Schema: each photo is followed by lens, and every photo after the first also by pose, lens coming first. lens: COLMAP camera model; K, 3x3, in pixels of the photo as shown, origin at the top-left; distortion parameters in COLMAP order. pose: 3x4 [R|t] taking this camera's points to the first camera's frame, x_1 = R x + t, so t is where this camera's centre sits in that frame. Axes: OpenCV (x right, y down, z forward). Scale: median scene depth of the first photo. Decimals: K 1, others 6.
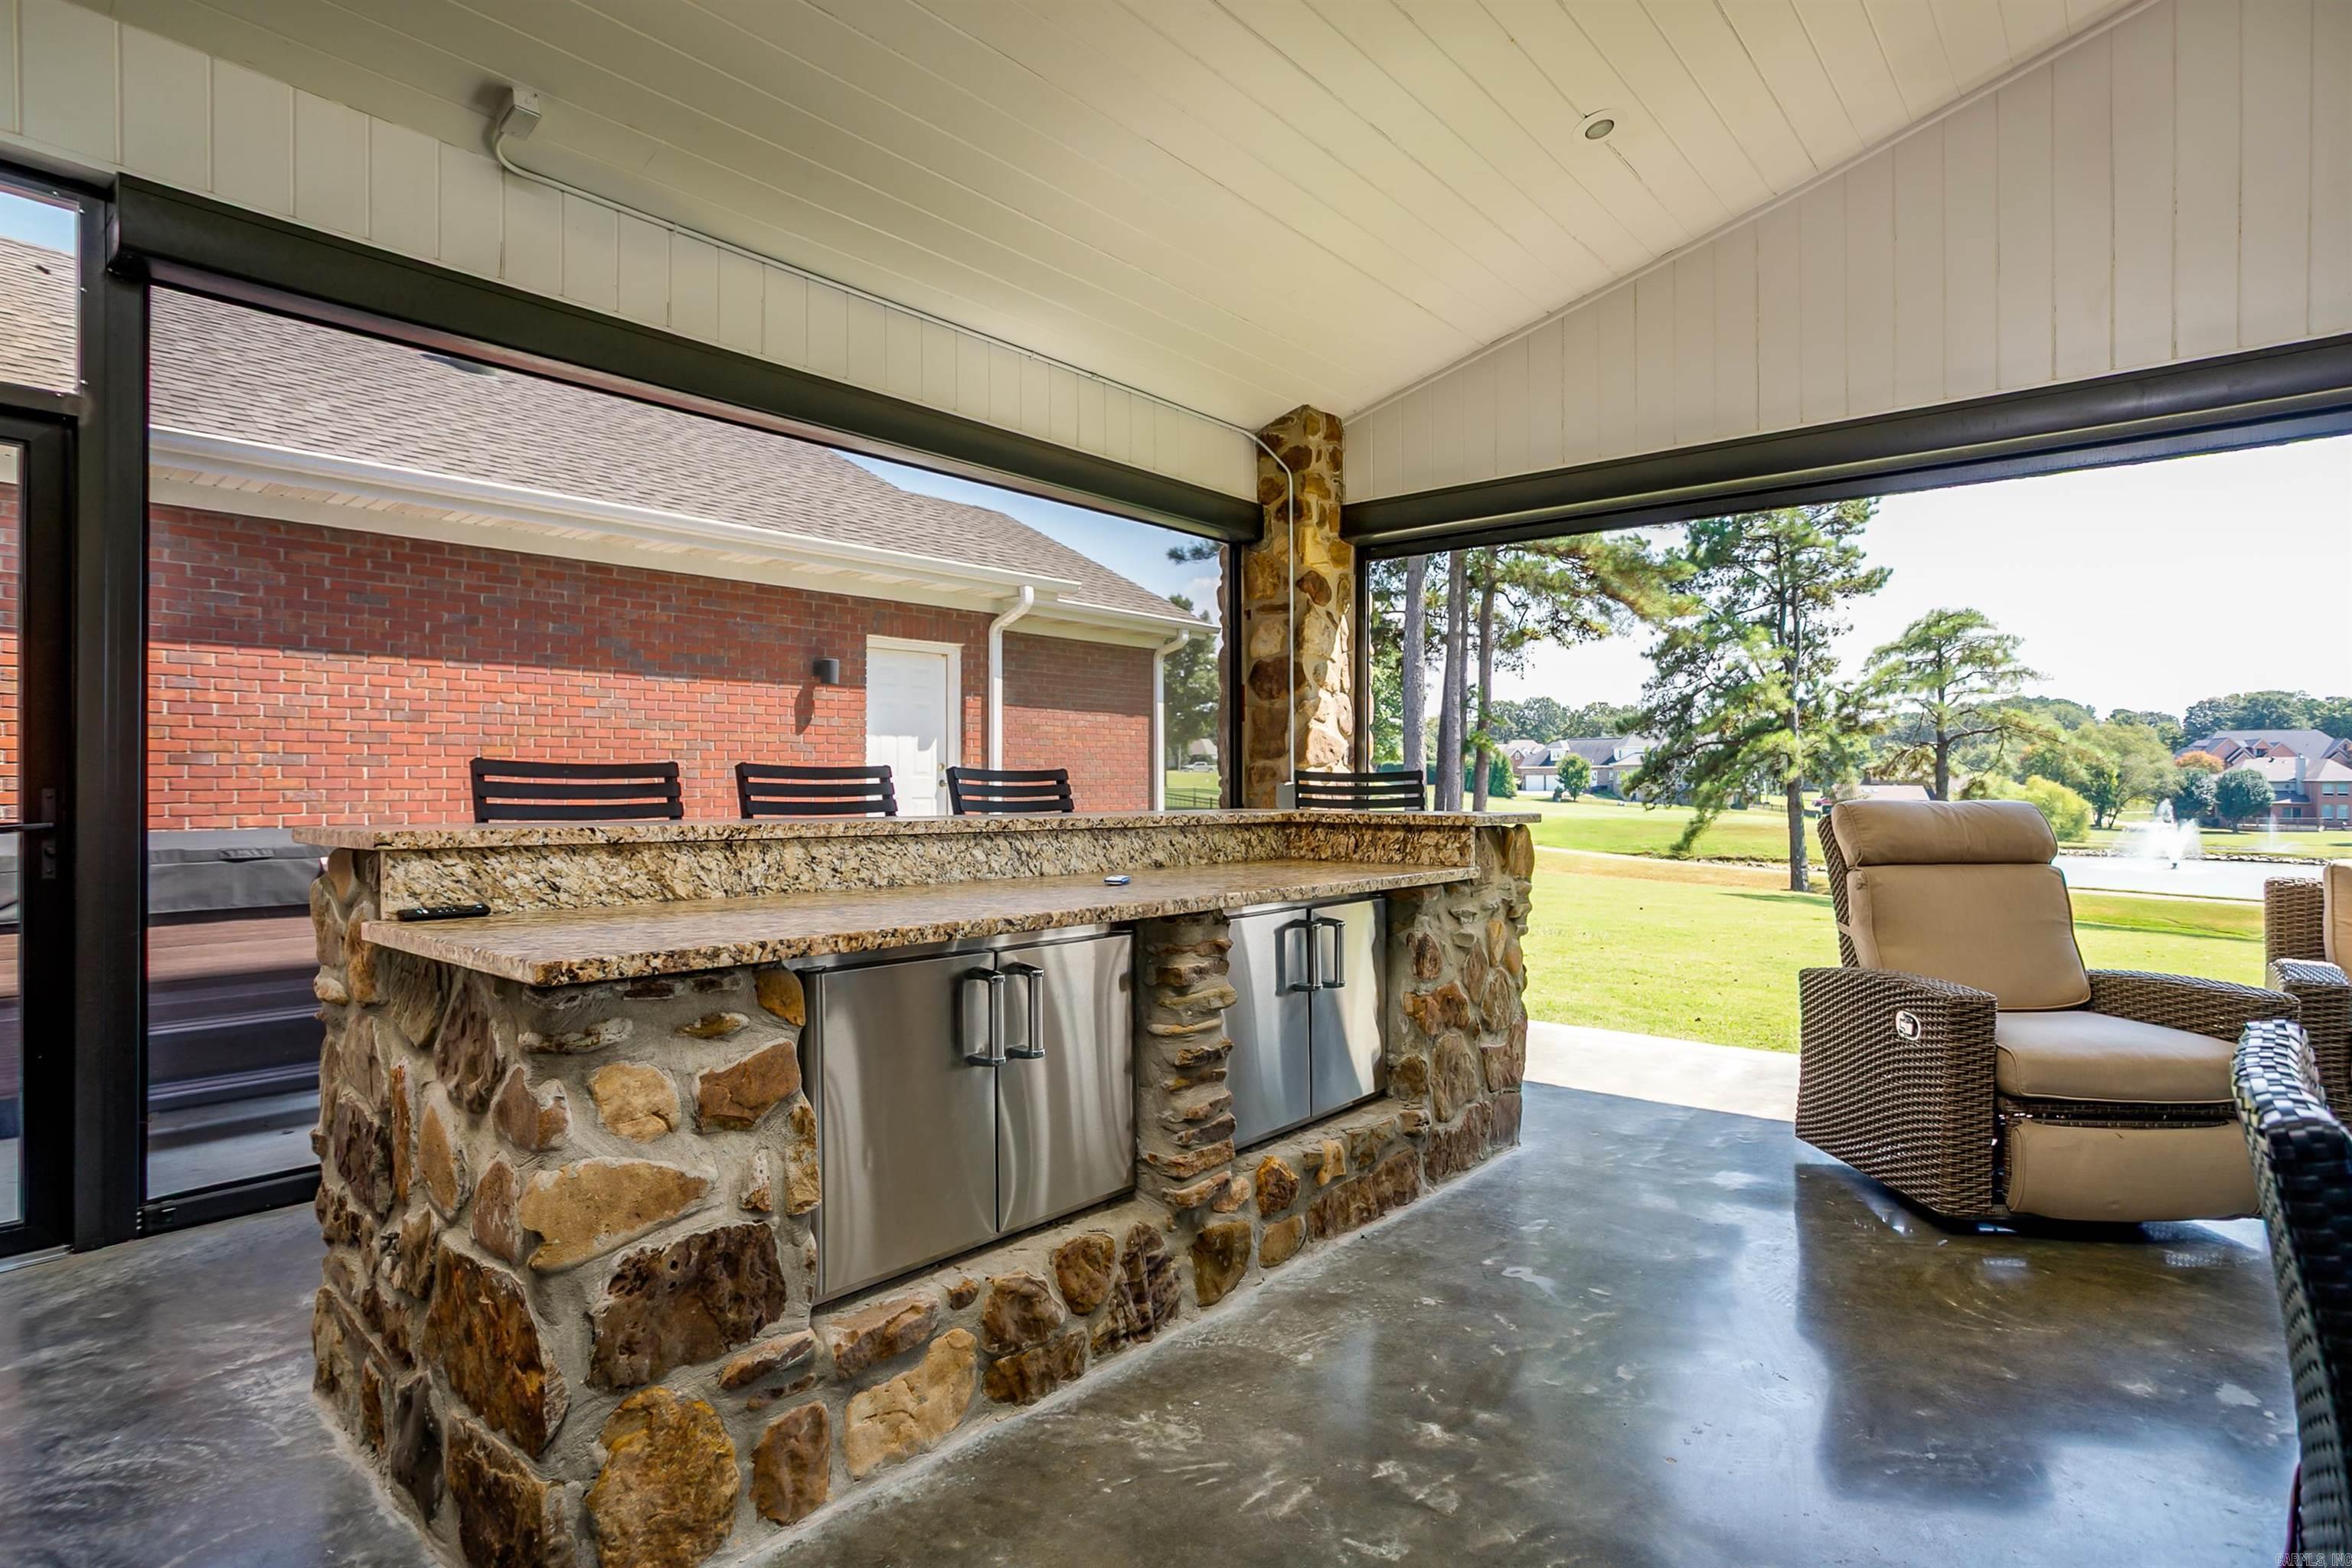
lens RADIAL K [[1239.1, 0, 1179.1], [0, 1239.1, 886.9], [0, 0, 1]] dist [-0.016693, 0.000937]
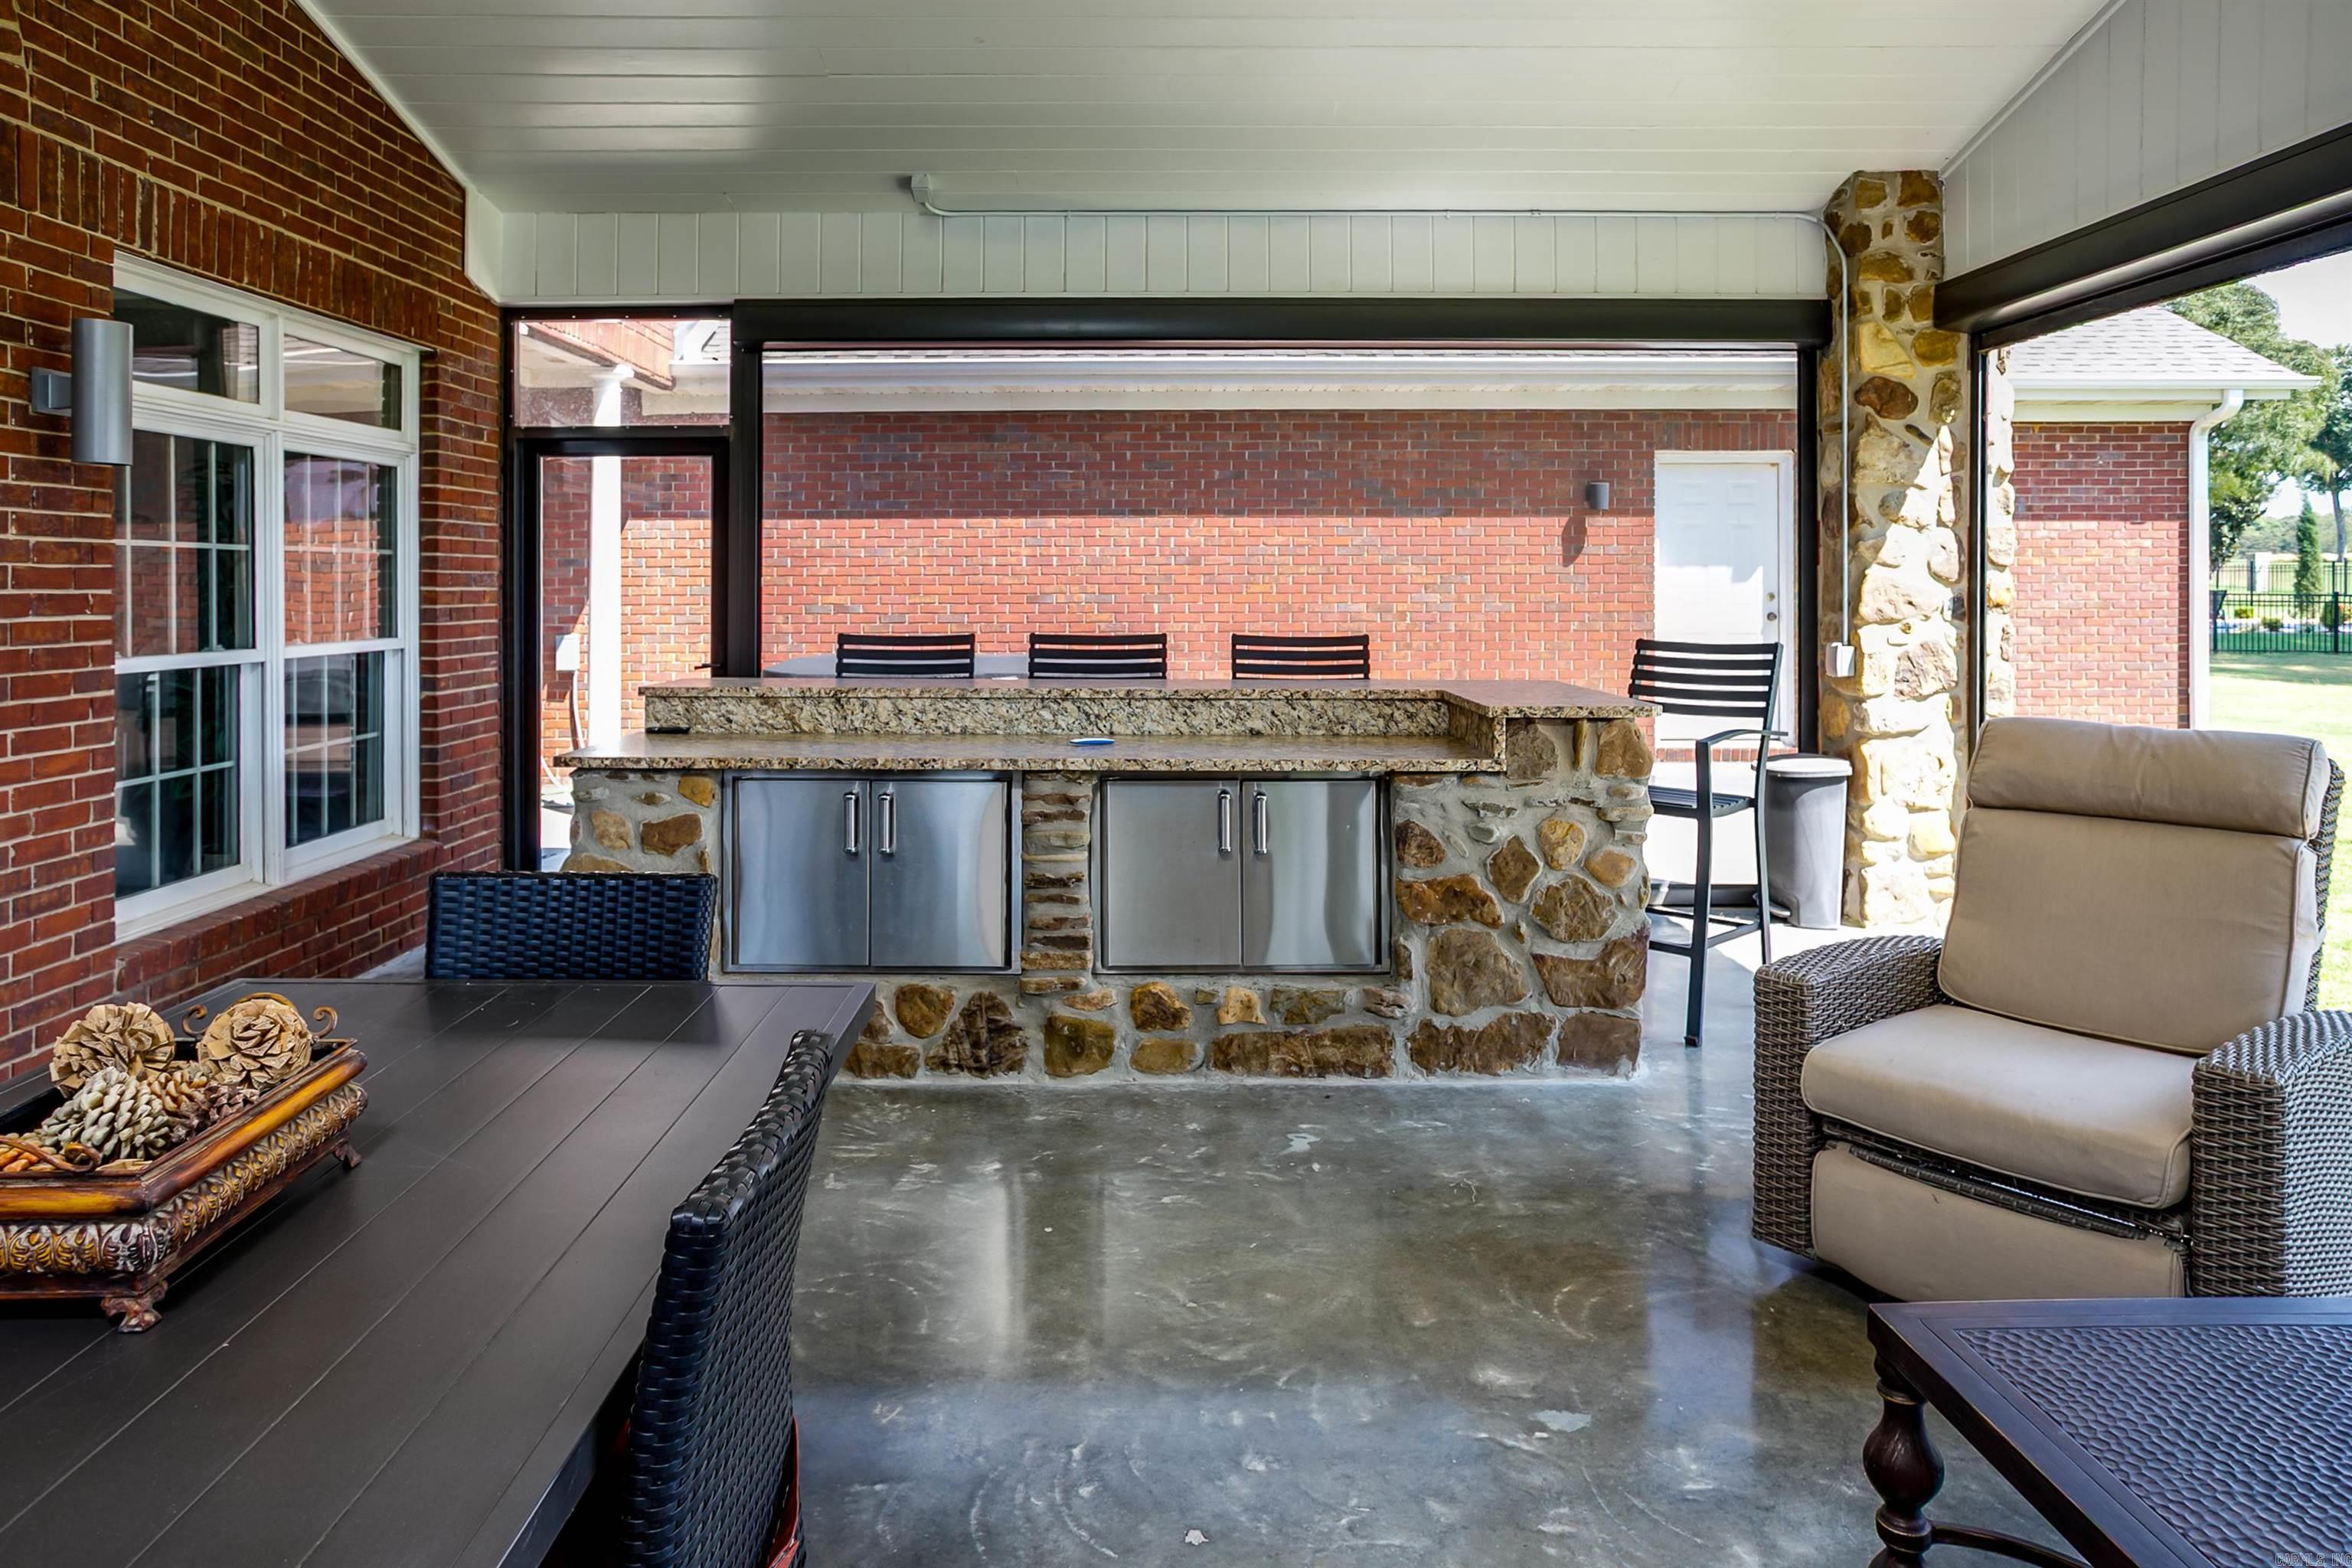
lens RADIAL K [[1602.2, 0, 1176.0], [0, 1602.2, 784.0], [0, 0, 1]] dist [-0.115708, 0.135416]
pose [[0.633786, 0.097617, -0.767324, 0.607741], [-0.061359, 0.995223, 0.075930, -0.044384], [0.771071, -0.001041, 0.636748, 0.016642]]
